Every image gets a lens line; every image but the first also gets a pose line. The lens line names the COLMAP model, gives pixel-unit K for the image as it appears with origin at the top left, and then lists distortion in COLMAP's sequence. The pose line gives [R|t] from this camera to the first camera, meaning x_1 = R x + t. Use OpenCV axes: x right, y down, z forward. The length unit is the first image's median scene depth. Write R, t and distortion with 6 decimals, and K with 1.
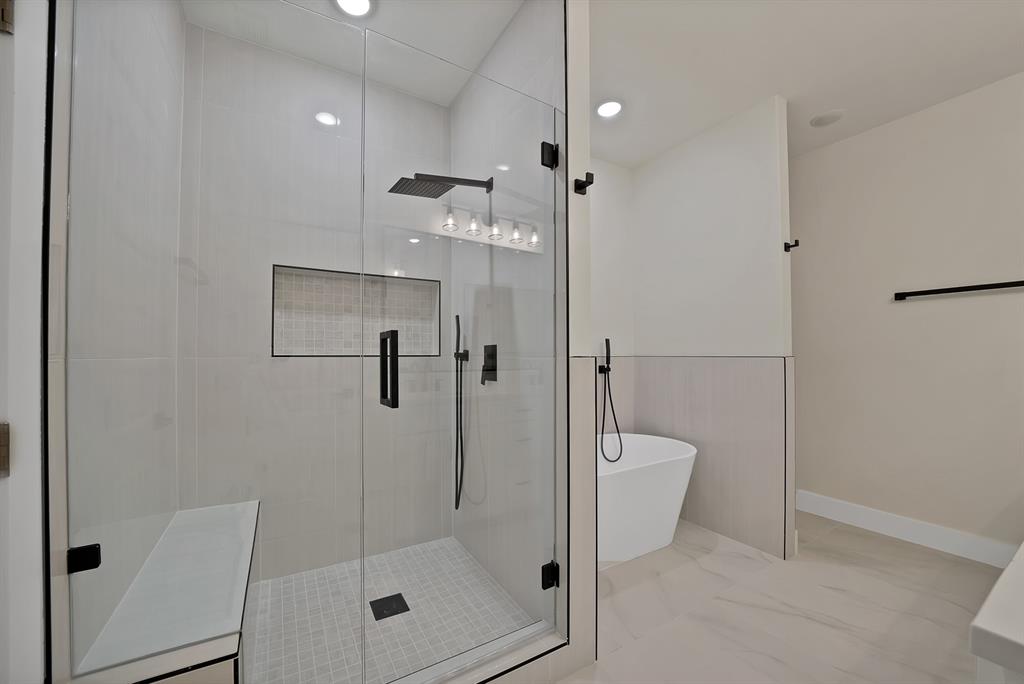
lens RADIAL K [[370.0, 0, 512.9], [0, 370.0, 346.0], [0, 0, 1]] dist [-0.011964, 0.000044]
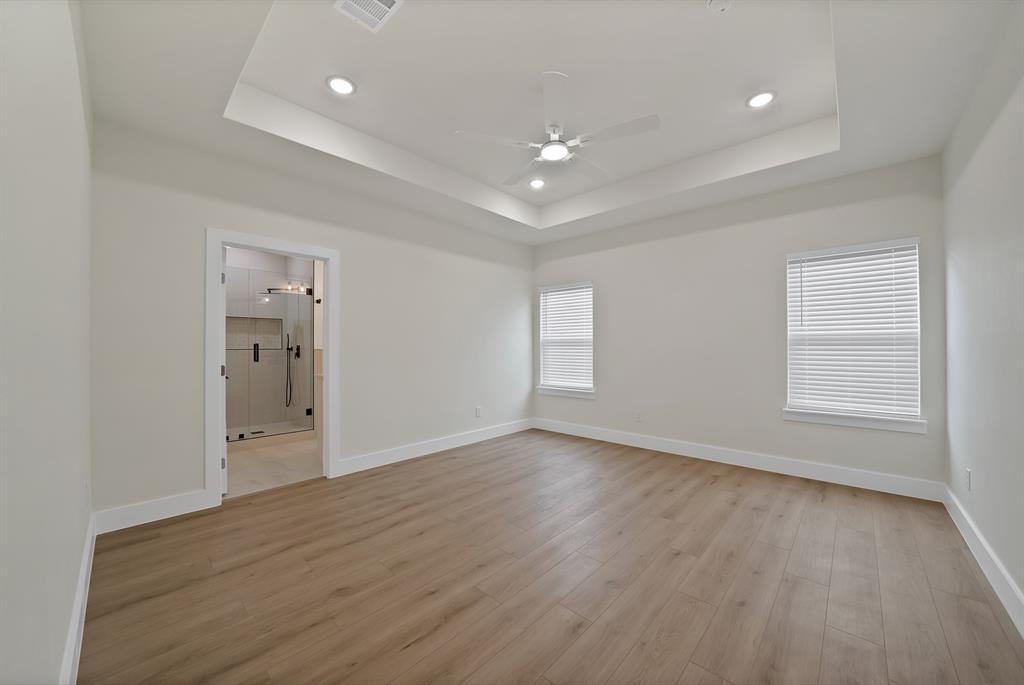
lens RADIAL K [[370.0, 0, 512.9], [0, 370.0, 346.5], [0, 0, 1]] dist [-0.011964, 0.000044]
pose [[0.967734, 0.005875, 0.251904, 0.839456], [-0.011722, 0.999695, 0.021715, -0.077136], [-0.251700, -0.023967, 0.967509, -2.206809]]
